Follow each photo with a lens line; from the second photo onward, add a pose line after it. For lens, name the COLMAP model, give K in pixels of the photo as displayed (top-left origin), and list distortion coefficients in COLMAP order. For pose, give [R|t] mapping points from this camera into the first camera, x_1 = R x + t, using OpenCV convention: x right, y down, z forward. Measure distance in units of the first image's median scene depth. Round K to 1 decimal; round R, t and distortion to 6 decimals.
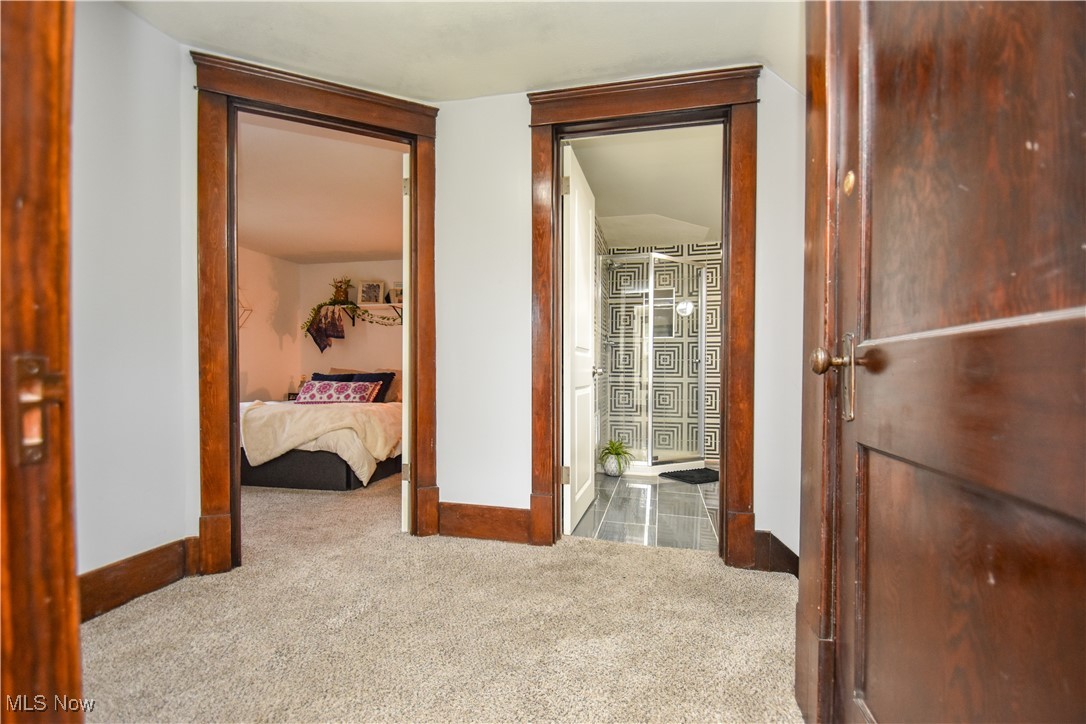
lens RADIAL K [[483.7, 0, 540.0], [0, 483.7, 381.8], [0, 0, 1]] dist [0.018767, -0.017244]
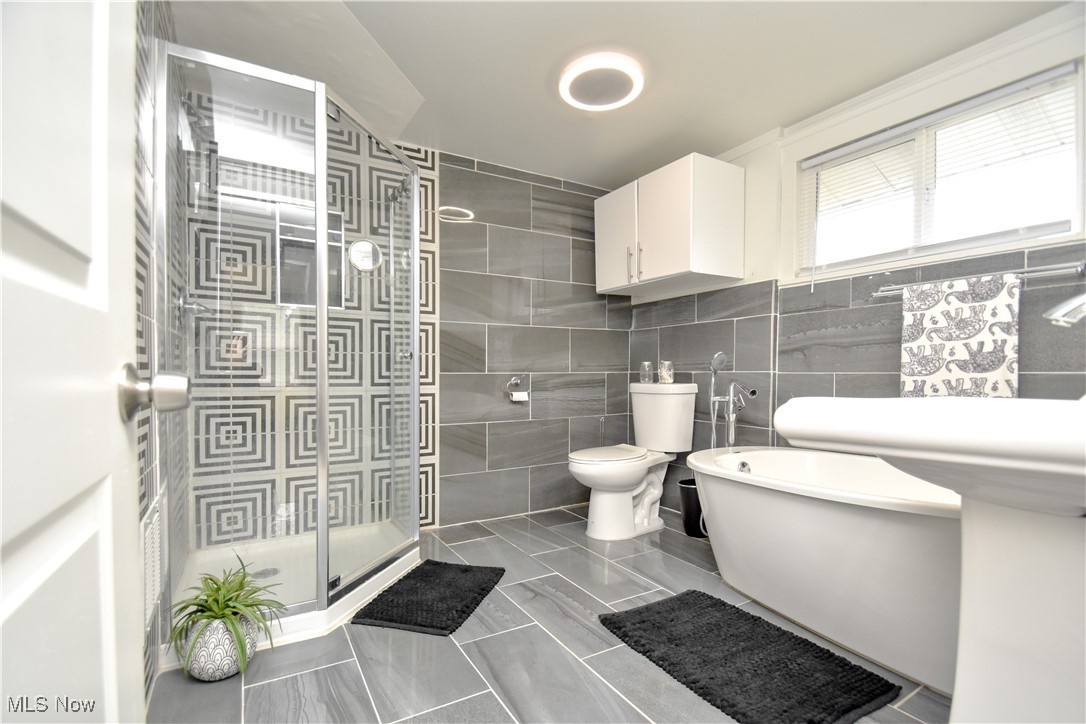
lens RADIAL K [[483.7, 0, 540.0], [0, 483.7, 381.8], [0, 0, 1]] dist [0.018767, -0.017244]
pose [[0.706964, -0.011379, 0.707158, 0.069015], [0.007823, 0.999935, 0.008270, -0.019569], [-0.707207, -0.000315, 0.707007, 0.581101]]
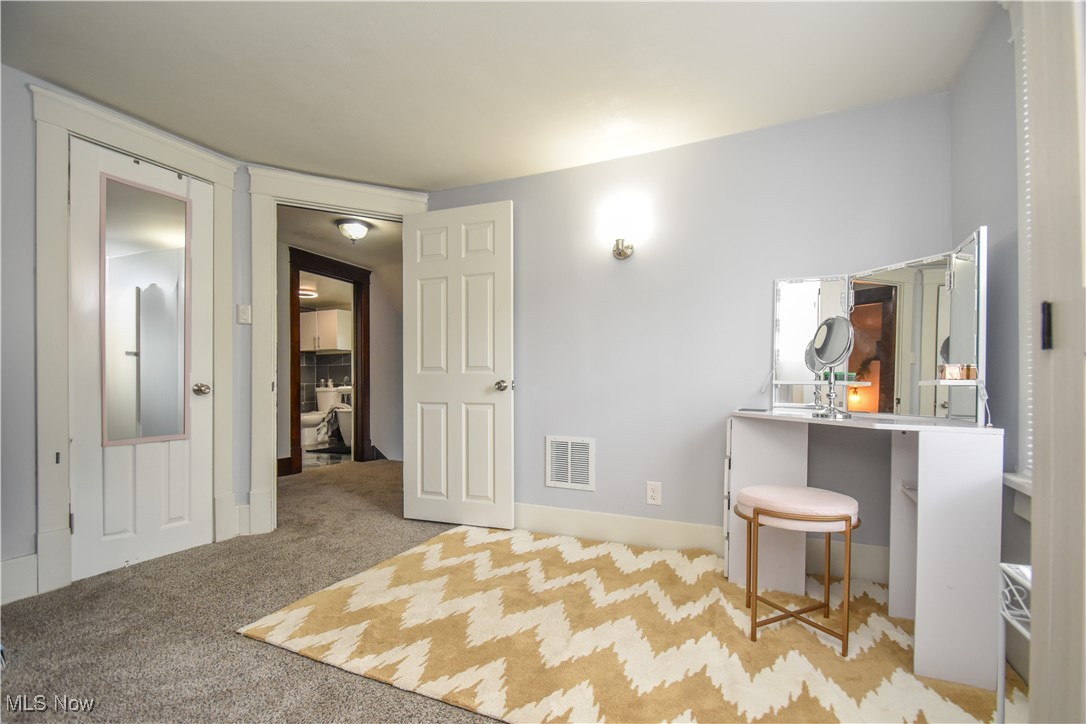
lens RADIAL K [[487.5, 0, 540.8], [0, 487.5, 385.8], [0, 0, 1]] dist [0.002493, -0.009152]
pose [[0.182259, -0.004069, 0.983242, -1.010537], [0.020283, 0.999794, 0.000377, -0.000999], [-0.983041, 0.019874, 0.182304, -0.196140]]
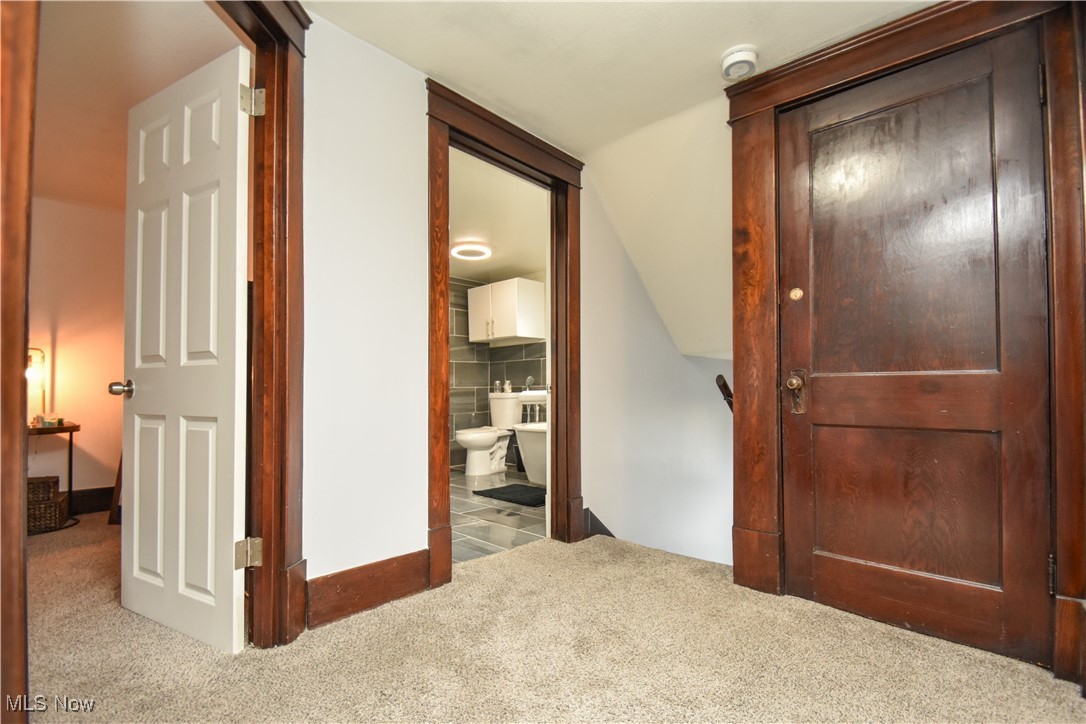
lens RADIAL K [[483.7, 0, 540.0], [0, 483.7, 381.8], [0, 0, 1]] dist [0.018767, -0.017244]
pose [[0.497991, 0.012396, 0.867094, -0.390586], [0.018106, 0.999531, -0.024688, -0.005472], [-0.866993, 0.027994, 0.497533, 0.224431]]
